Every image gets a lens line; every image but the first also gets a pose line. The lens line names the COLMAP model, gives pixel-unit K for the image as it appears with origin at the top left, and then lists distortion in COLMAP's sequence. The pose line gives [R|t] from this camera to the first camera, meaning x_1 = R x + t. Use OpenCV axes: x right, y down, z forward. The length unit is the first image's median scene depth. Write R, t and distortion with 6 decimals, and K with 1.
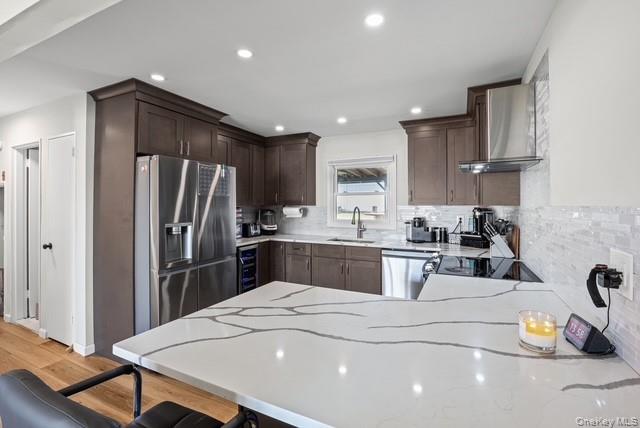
lens RADIAL K [[301.9, 0, 322.8], [0, 301.9, 203.1], [0, 0, 1]] dist [-0.006077, -0.000472]
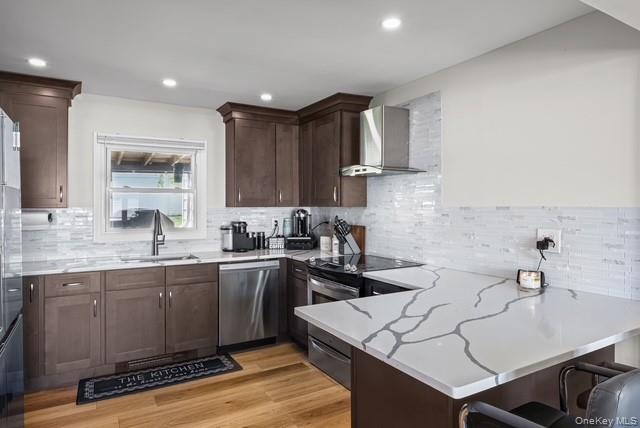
lens RADIAL K [[400.2, 0, 321.5], [0, 400.2, 207.3], [0, 0, 1]] dist [0.007081, 0.002377]
pose [[0.556556, -0.001641, 0.830808, -0.482161], [-0.003211, 0.999986, 0.004126, 0.003034], [-0.830804, -0.004964, 0.556543, 0.198979]]
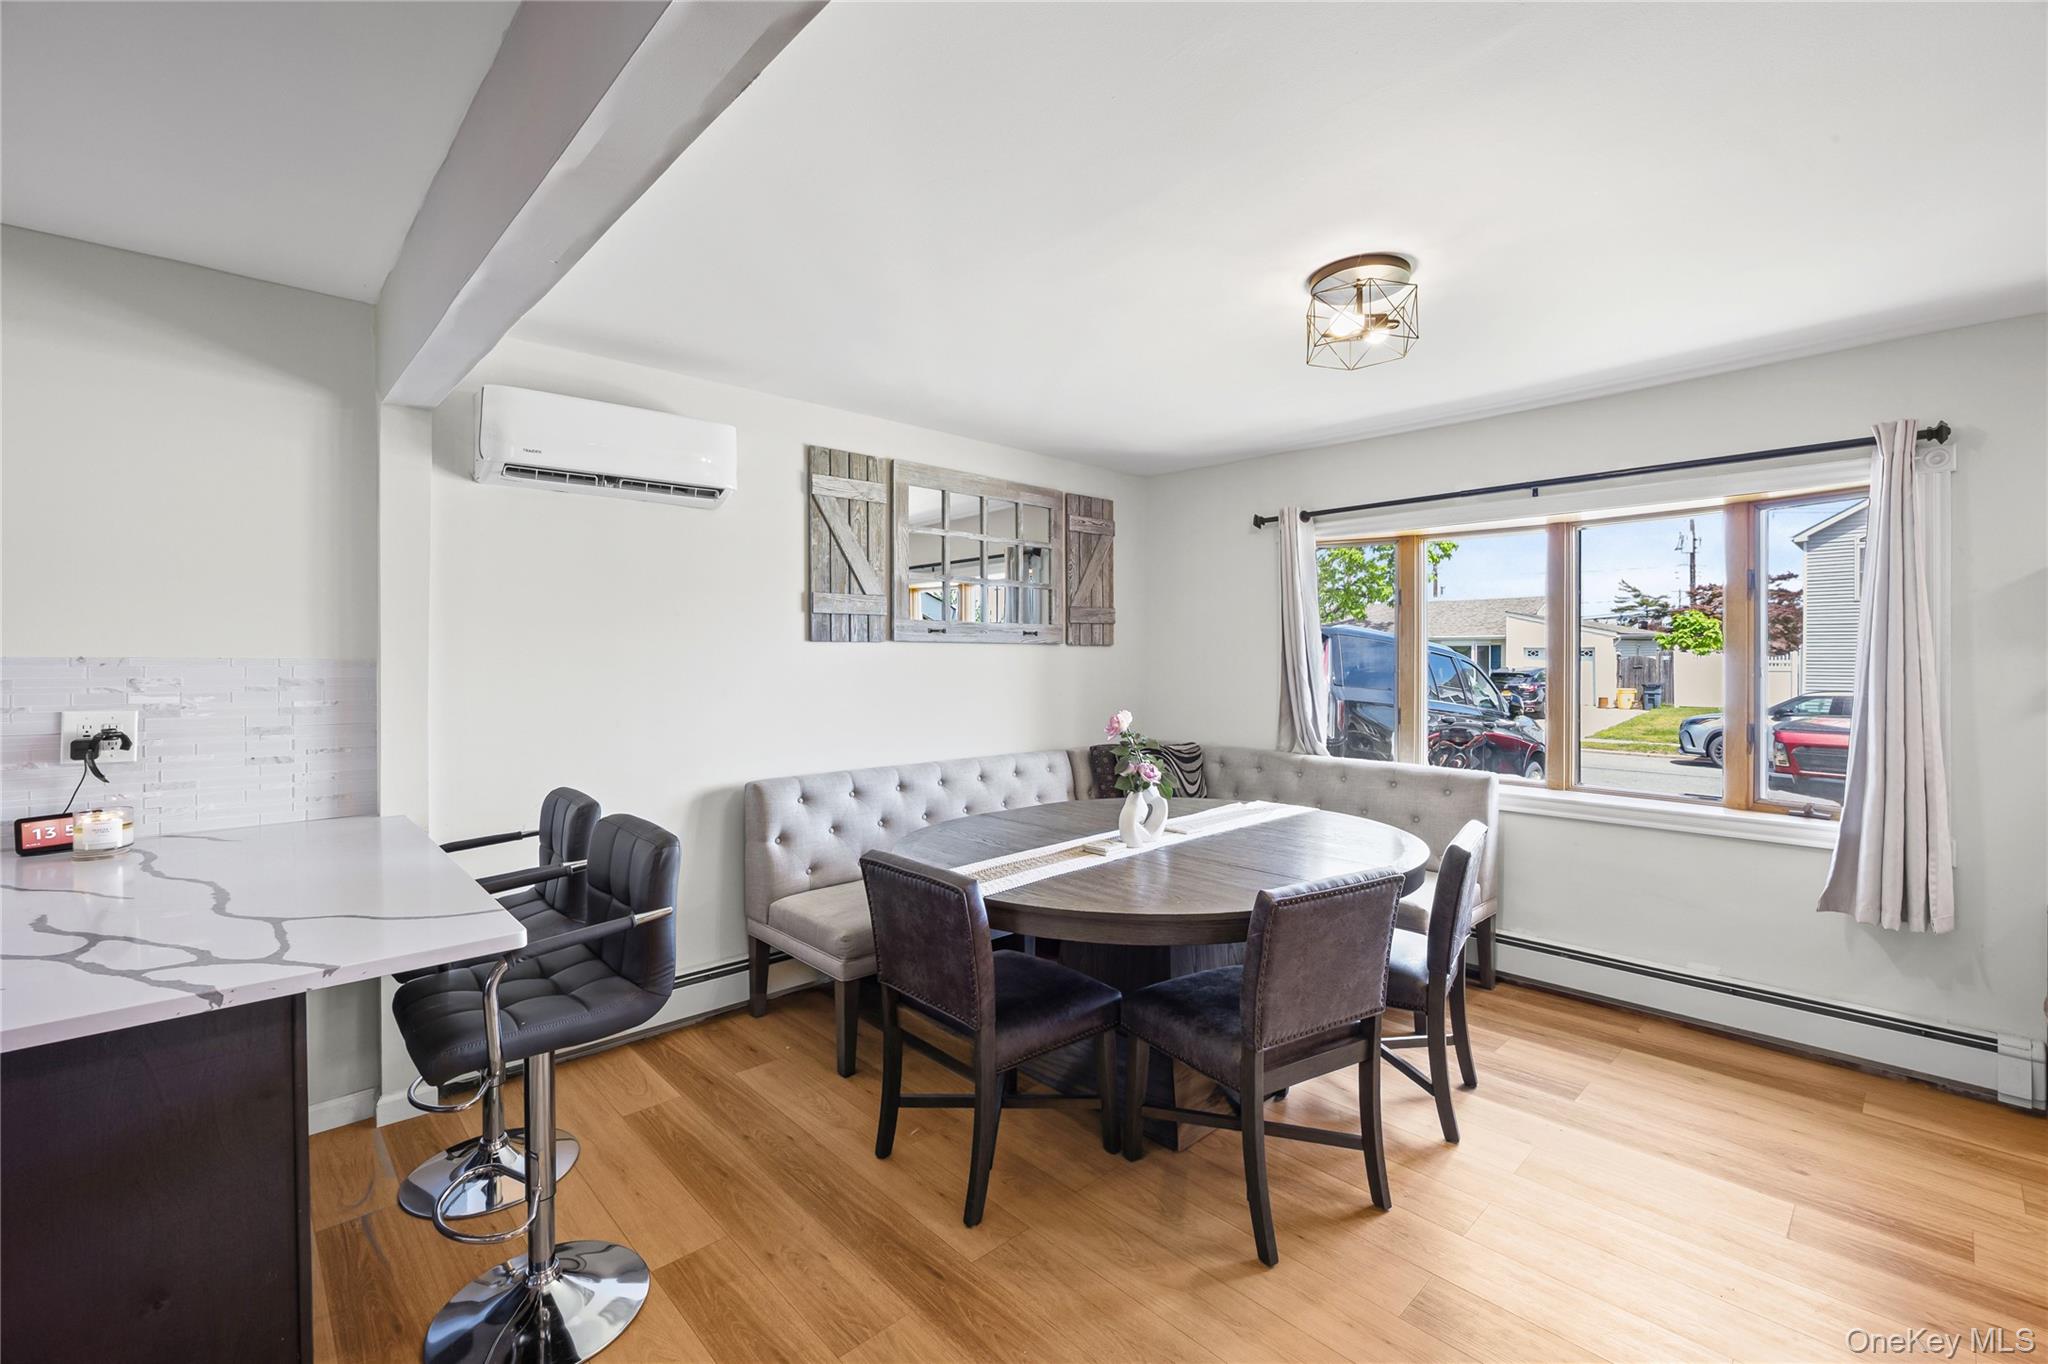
lens RADIAL K [[872.2, 0, 1022.2], [0, 872.2, 660.5], [0, 0, 1]] dist [-0.002885, -0.000445]
pose [[-0.935521, -0.003974, 0.353248, -0.546632], [-0.003278, 0.999991, 0.002567, 0.001710], [-0.353255, 0.001243, -0.935526, 0.576931]]
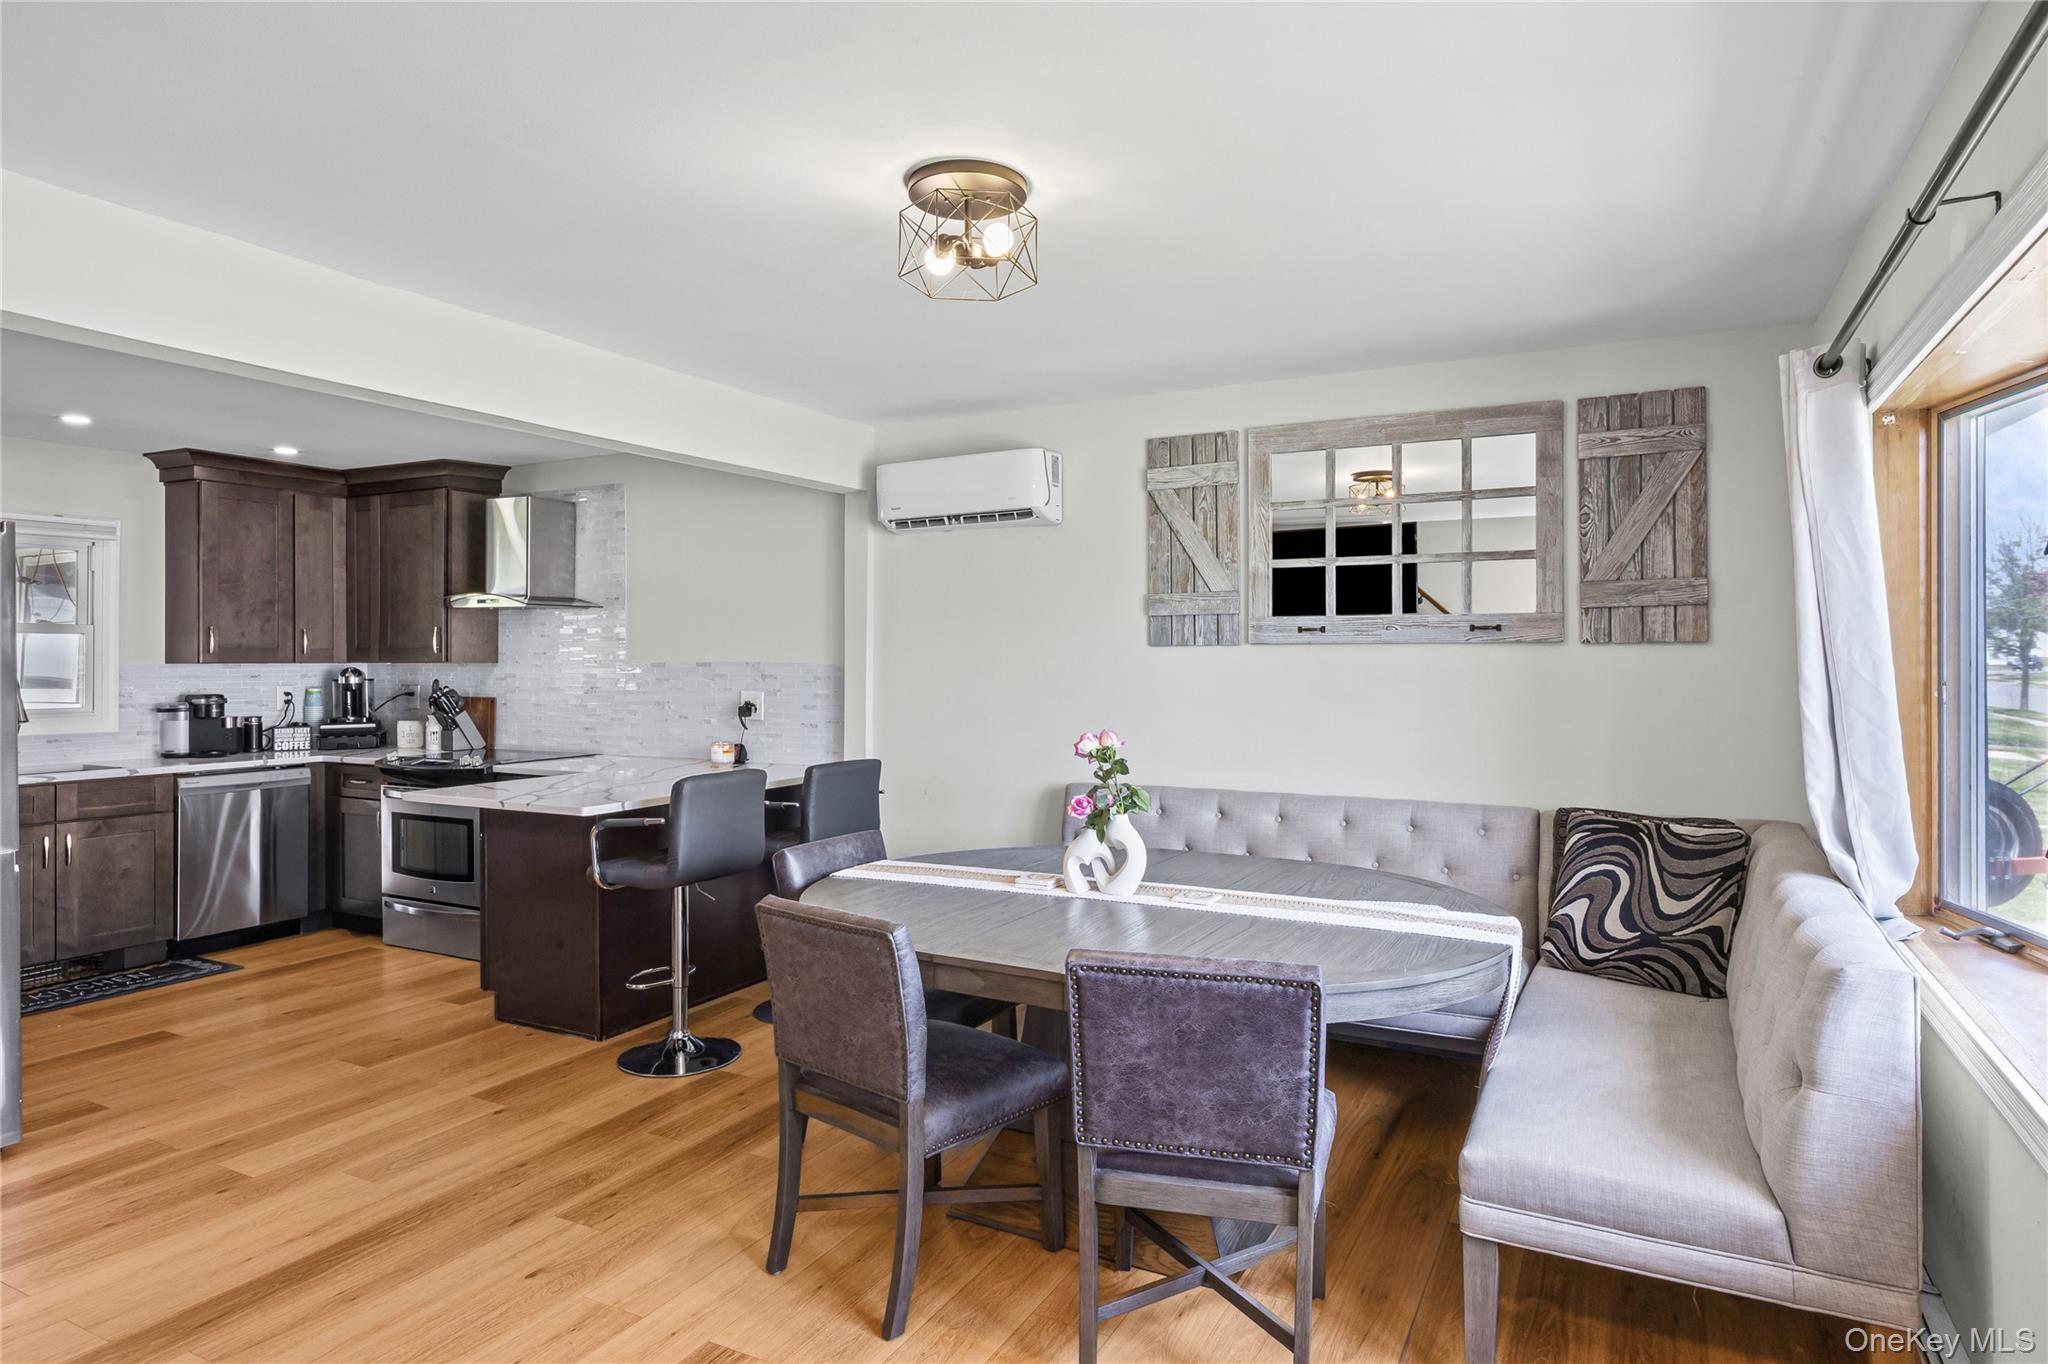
lens RADIAL K [[1179.9, 0, 1055.6], [0, 1179.9, 655.0], [0, 0, 1]] dist [-0.004922, -0.000254]
pose [[0.028192, 0.004036, 0.999594, -1.213573], [-0.003401, 0.999986, -0.003942, -0.001571], [-0.999597, -0.003288, 0.028206, -0.163810]]
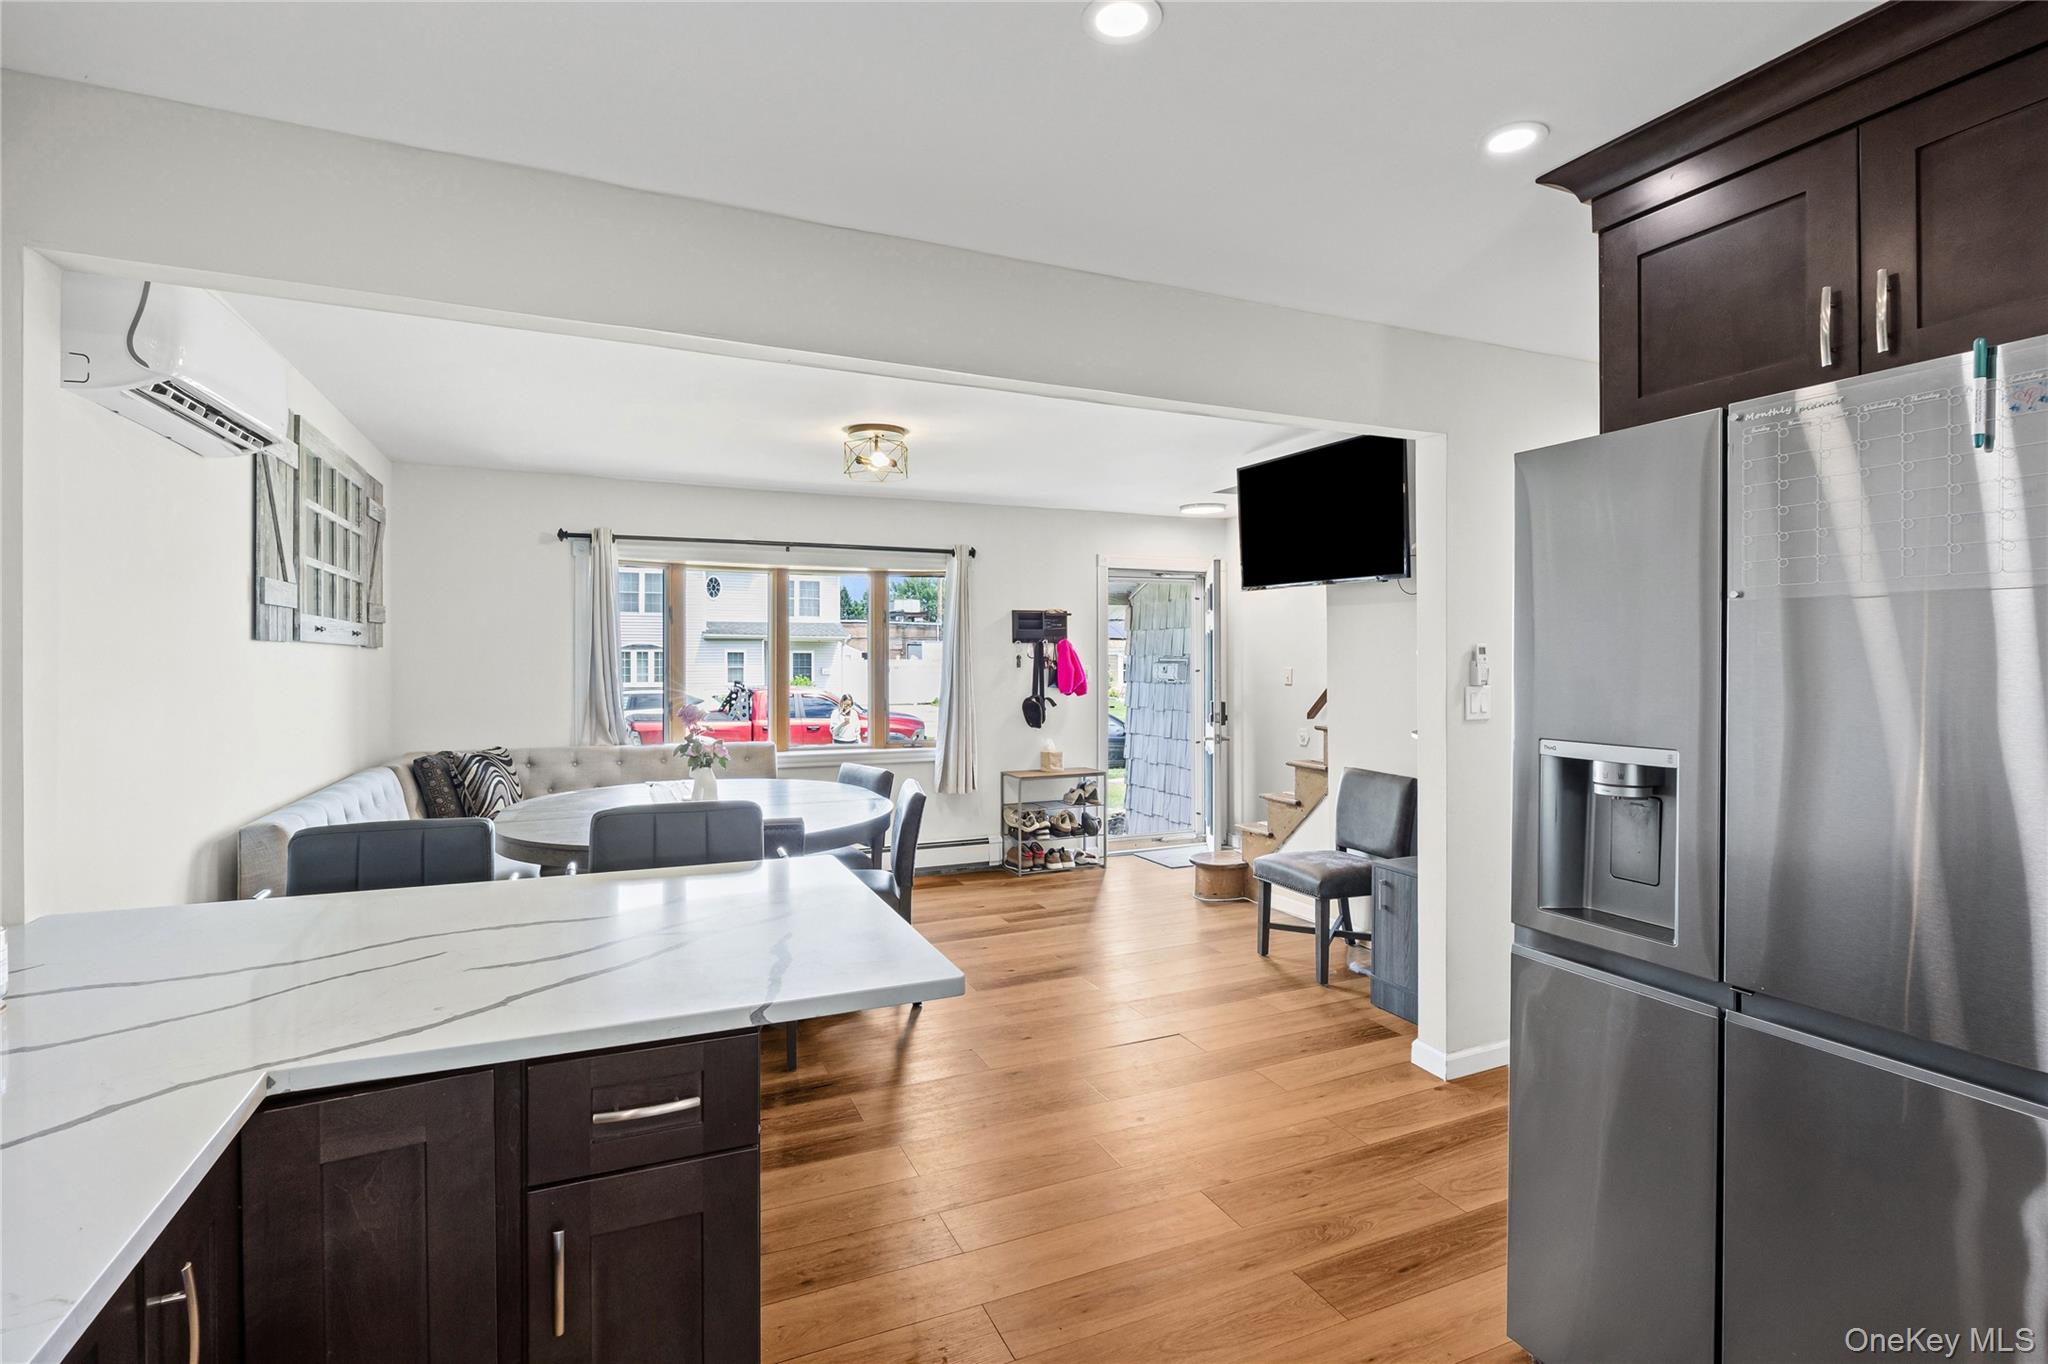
lens RADIAL K [[966.2, 0, 1015.9], [0, 966.2, 669.5], [0, 0, 1]] dist [-0.006077, -0.000472]
pose [[-0.648803, 0.006560, -0.760928, 0.201959], [0.004039, 0.999978, 0.005177, 0.006144], [0.760946, 0.000285, -0.648815, 0.768984]]
